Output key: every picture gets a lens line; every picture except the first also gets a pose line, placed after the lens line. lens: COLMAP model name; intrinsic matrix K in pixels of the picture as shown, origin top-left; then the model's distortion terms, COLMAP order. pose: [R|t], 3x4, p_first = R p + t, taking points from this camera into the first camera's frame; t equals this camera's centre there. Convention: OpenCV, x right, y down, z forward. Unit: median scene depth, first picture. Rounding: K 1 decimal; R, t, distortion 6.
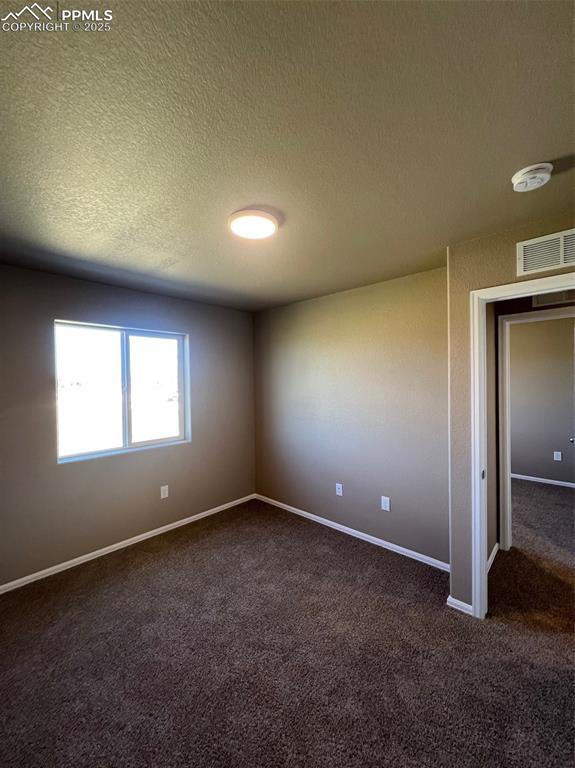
lens RADIAL K [[304.2, 0, 278.5], [0, 304.2, 381.4], [0, 0, 1]] dist [0.000229, 0.000042]
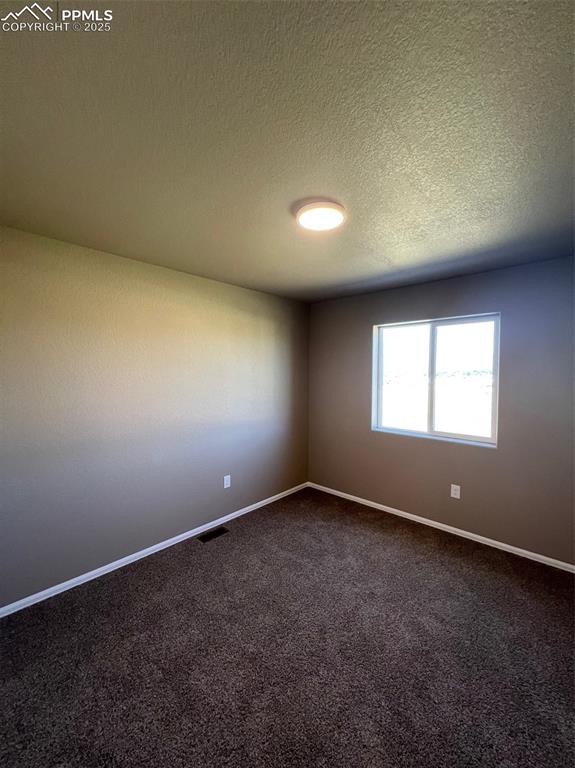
lens RADIAL K [[302.6, 0, 288.8], [0, 302.6, 379.4], [0, 0, 1]] dist [-0.020470, 0.000088]
pose [[0.023565, 0.037871, -0.999005, 0.546835], [-0.007094, 0.999263, 0.037713, -0.007038], [0.999697, 0.006198, 0.023816, 0.510387]]
